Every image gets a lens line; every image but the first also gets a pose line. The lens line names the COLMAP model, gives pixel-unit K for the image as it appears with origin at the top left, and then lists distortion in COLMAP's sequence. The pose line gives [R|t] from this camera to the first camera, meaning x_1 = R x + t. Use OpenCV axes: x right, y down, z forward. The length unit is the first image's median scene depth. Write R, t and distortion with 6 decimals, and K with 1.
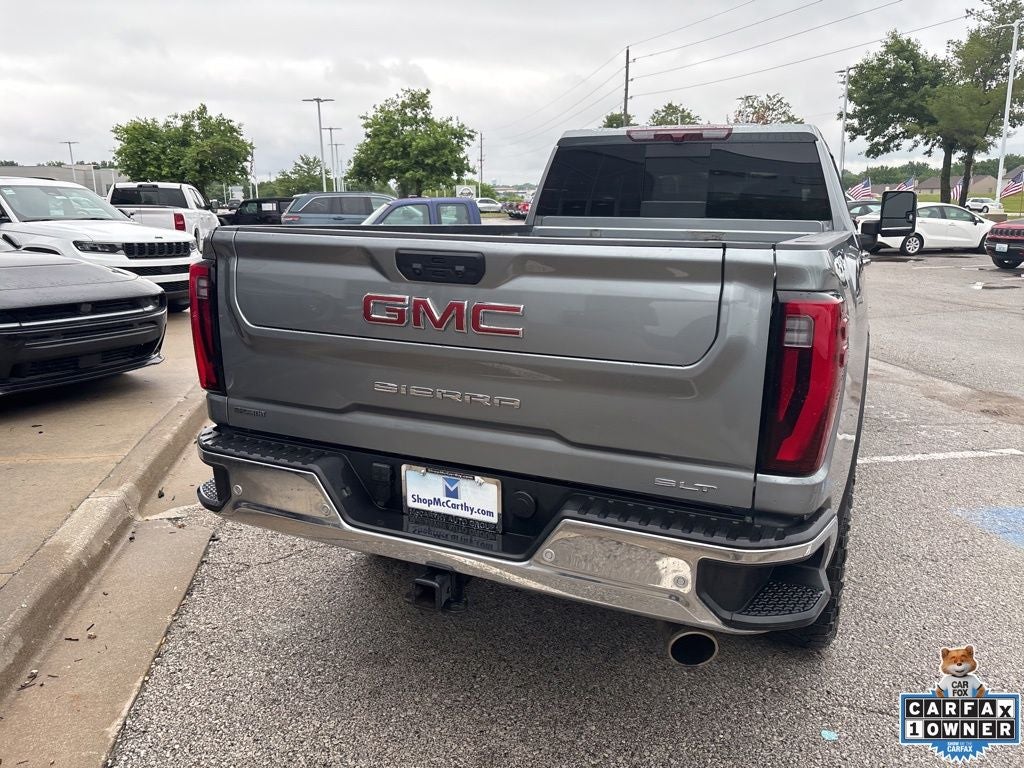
lens RADIAL K [[775.8, 0, 511.9], [0, 775.8, 379.8], [0, 0, 1]] dist [0.051972, -0.057843]
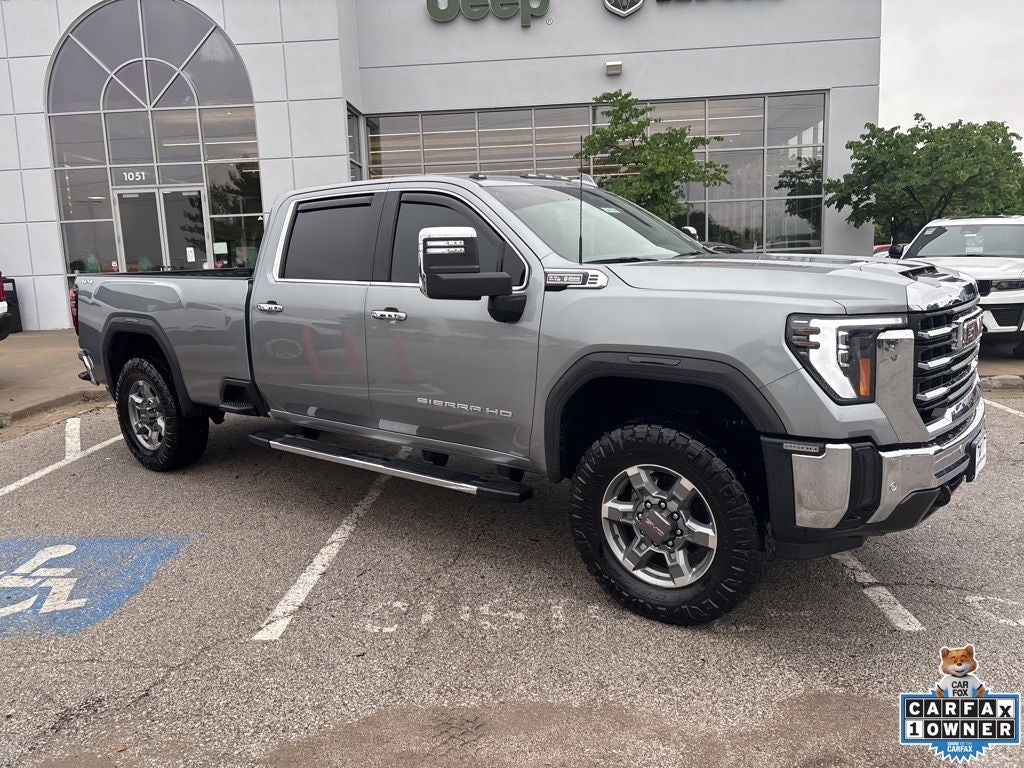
lens RADIAL K [[779.2, 0, 515.3], [0, 779.2, 399.2], [0, 0, 1]] dist [0.054244, -0.062542]
pose [[-0.252642, 0.176501, -0.951325, 1.907976], [-0.183762, 0.956572, 0.226276, -0.452737], [0.949949, 0.231984, -0.209236, 2.093170]]
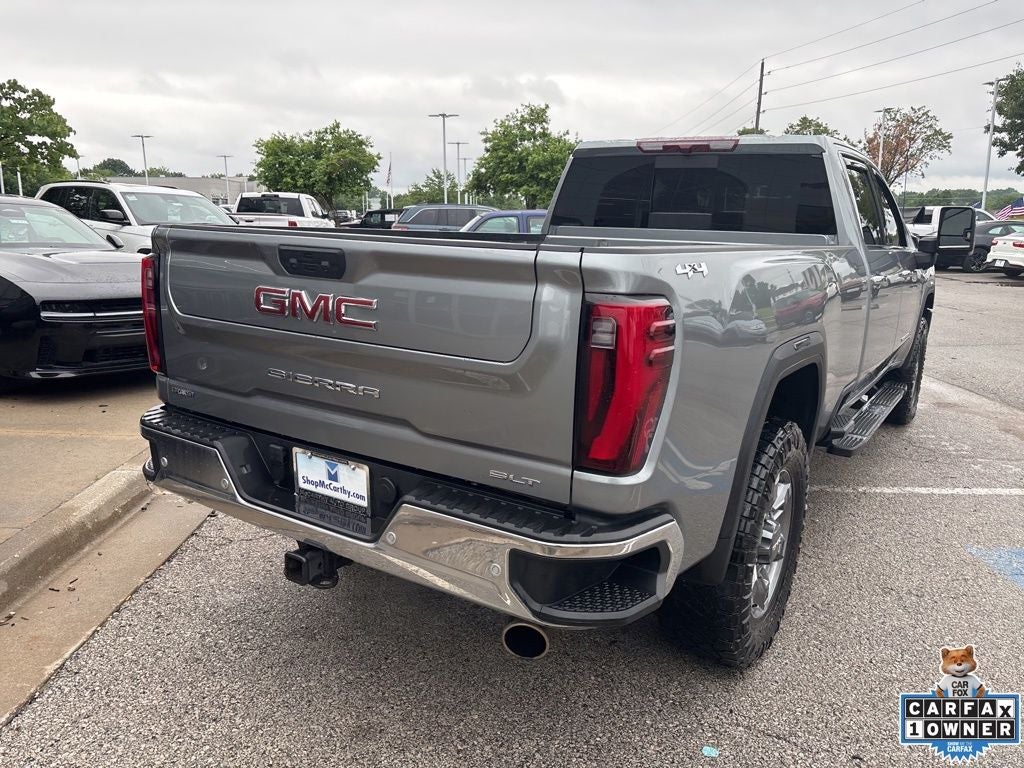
lens RADIAL K [[775.8, 0, 511.9], [0, 775.8, 379.8], [0, 0, 1]] dist [0.051972, -0.057843]
pose [[0.986637, 0.049108, -0.155357, 0.211378], [-0.051767, 0.998573, -0.013117, 0.009790], [0.154491, 0.020984, 0.987771, -0.012775]]
